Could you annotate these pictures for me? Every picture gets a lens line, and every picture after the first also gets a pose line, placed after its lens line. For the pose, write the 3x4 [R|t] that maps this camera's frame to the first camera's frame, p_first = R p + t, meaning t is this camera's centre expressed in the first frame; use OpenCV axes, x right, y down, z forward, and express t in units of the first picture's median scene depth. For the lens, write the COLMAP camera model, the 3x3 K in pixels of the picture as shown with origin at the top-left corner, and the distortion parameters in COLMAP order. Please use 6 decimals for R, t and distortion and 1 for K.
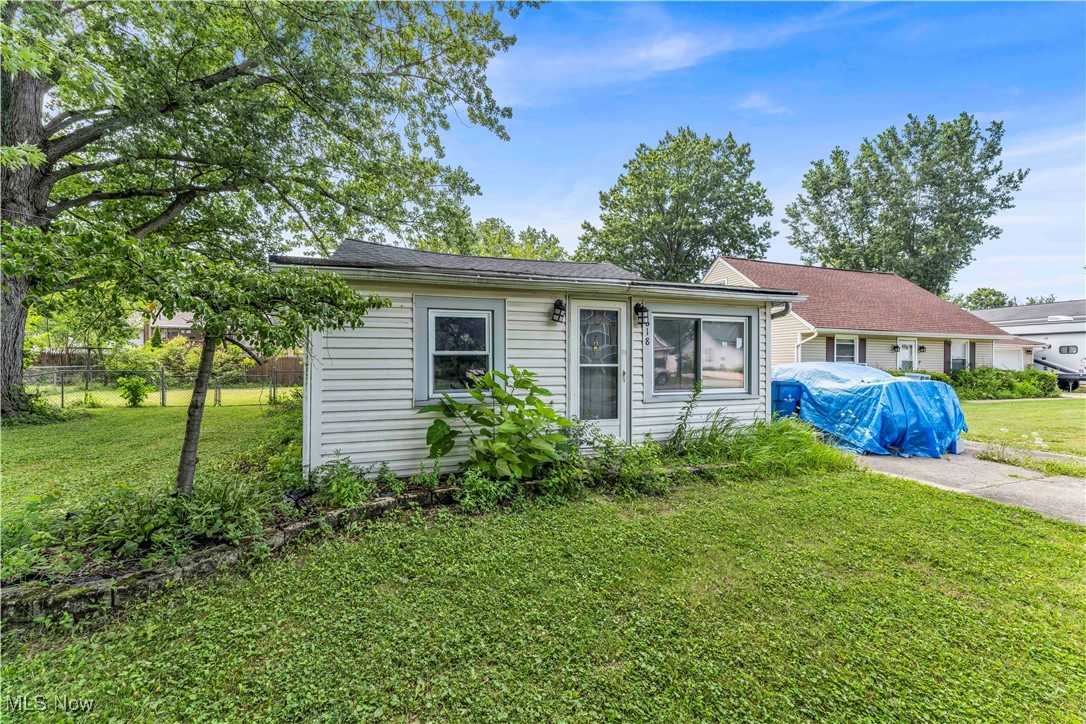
lens RADIAL K [[431.1, 0, 543.0], [0, 431.1, 362.0], [0, 0, 1]] dist [-0.000975, 0.000196]
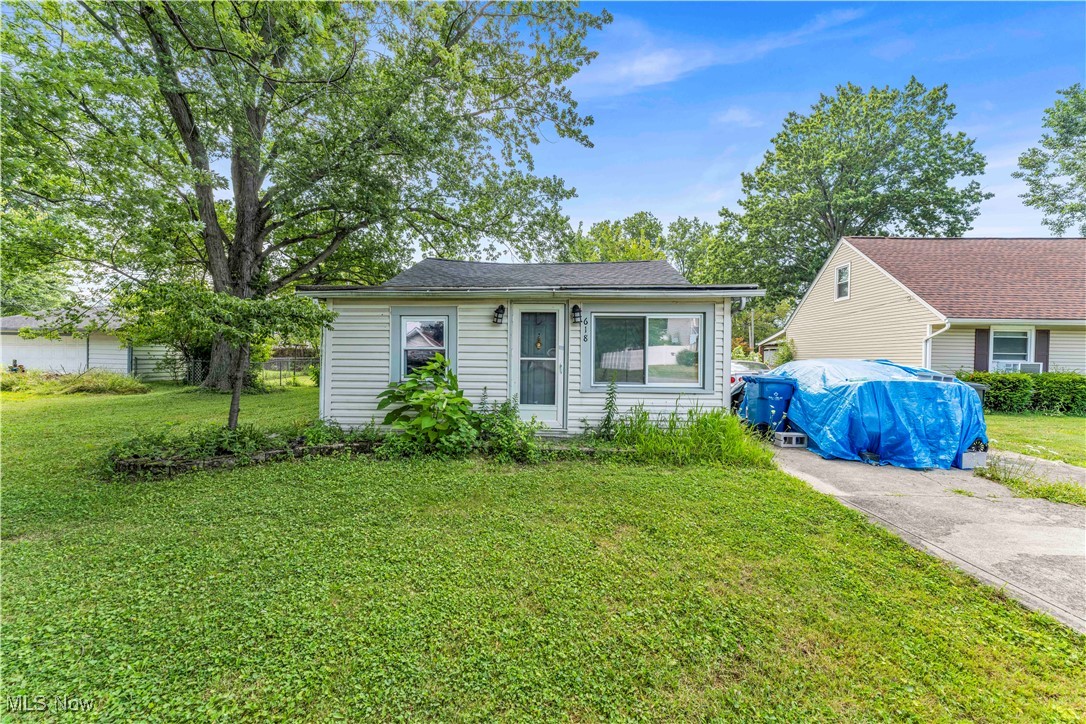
lens RADIAL K [[432.9, 0, 543.0], [0, 432.9, 362.0], [0, 0, 1]] dist [-0.004549, 0.000263]
pose [[0.930367, 0.012398, -0.366419, 0.214472], [-0.009040, 0.999900, 0.010878, 0.001246], [0.366517, -0.006808, 0.930386, -0.036948]]
